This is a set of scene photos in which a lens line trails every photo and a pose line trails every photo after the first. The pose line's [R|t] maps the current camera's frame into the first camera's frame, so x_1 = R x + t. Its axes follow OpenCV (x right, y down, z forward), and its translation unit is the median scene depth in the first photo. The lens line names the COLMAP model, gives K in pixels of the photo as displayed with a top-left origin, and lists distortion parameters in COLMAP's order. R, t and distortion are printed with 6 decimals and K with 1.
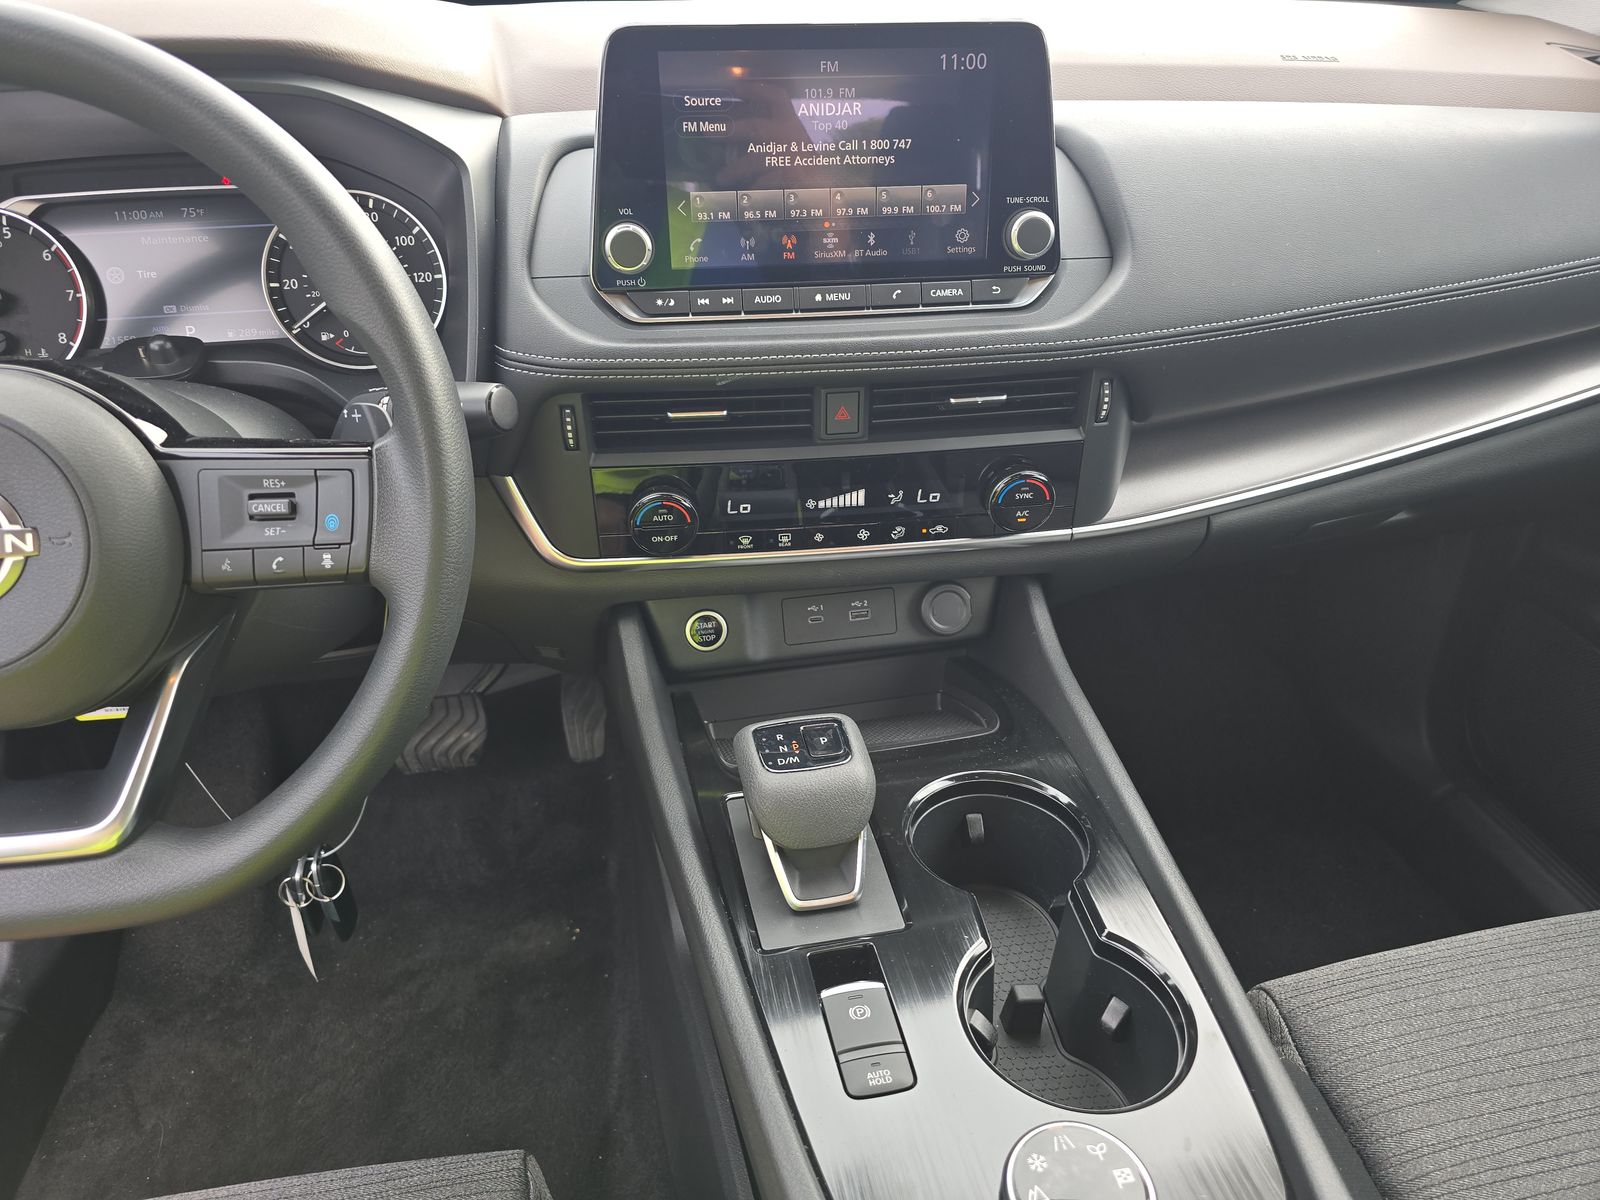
lens RADIAL K [[1097.7, 0, 807.5], [0, 1097.7, 606.2], [0, 0, 1]] dist [0.054682, -0.052978]
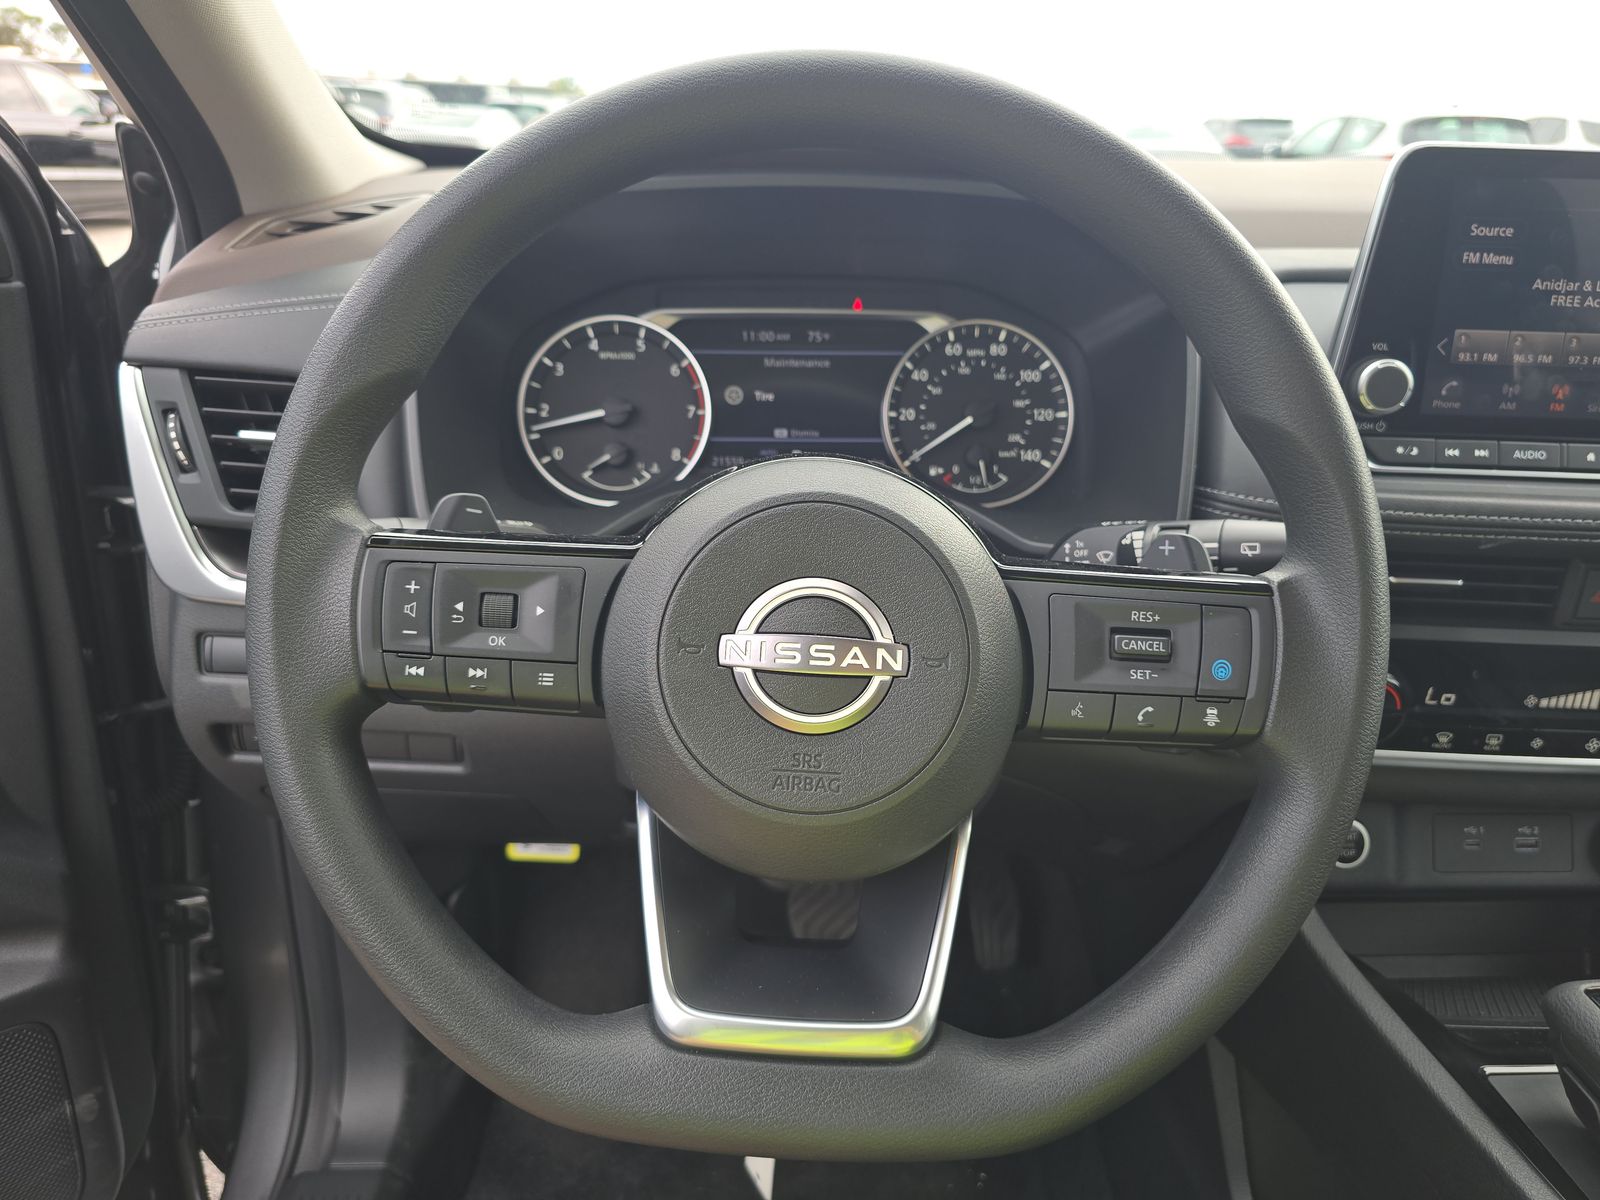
lens RADIAL K [[1097.7, 0, 781.6], [0, 1097.7, 599.5], [0, 0, 1]] dist [0.054682, -0.052978]
pose [[0.986378, 0.083029, -0.142004, -0.476731], [-0.106281, 0.980566, -0.164906, 0.030717], [0.125553, 0.177752, 0.976033, 0.122107]]
